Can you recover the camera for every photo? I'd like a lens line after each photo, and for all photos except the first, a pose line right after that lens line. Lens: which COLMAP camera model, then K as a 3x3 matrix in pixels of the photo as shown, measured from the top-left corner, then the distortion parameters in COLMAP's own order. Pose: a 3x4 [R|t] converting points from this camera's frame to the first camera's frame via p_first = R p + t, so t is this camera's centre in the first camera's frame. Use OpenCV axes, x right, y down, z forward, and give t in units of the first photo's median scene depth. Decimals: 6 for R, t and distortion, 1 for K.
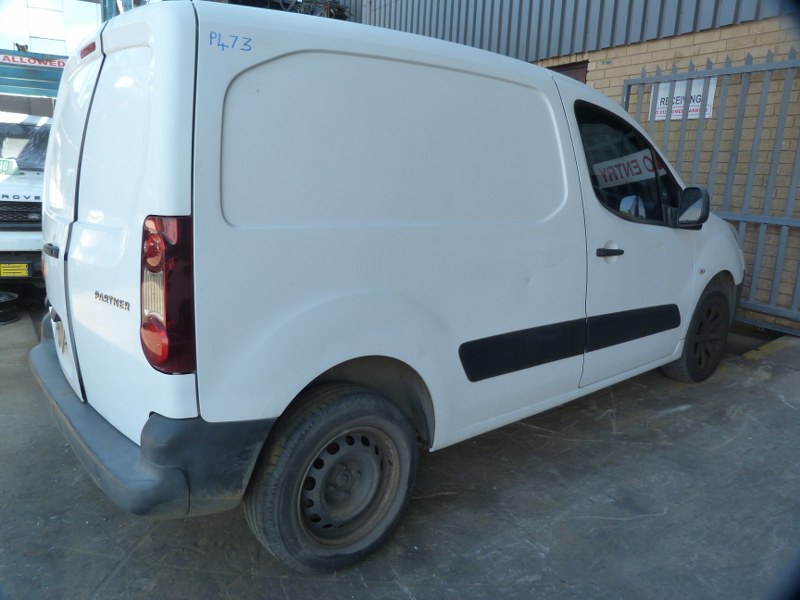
lens RADIAL K [[589.8, 0, 398.1], [0, 589.8, 297.6], [0, 0, 1]] dist [-0.033976, 0.024236]
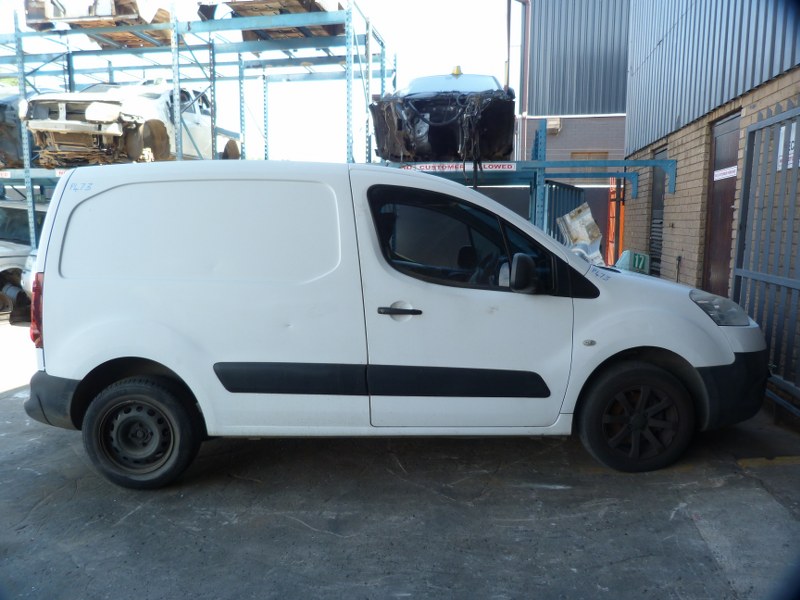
lens RADIAL K [[589.8, 0, 398.1], [0, 589.8, 297.6], [0, 0, 1]] dist [-0.033976, 0.024236]
pose [[0.770130, 0.040590, -0.636594, 1.107410], [-0.107552, 0.991948, -0.066865, -0.026506], [0.628755, 0.119962, 0.768295, 0.112144]]
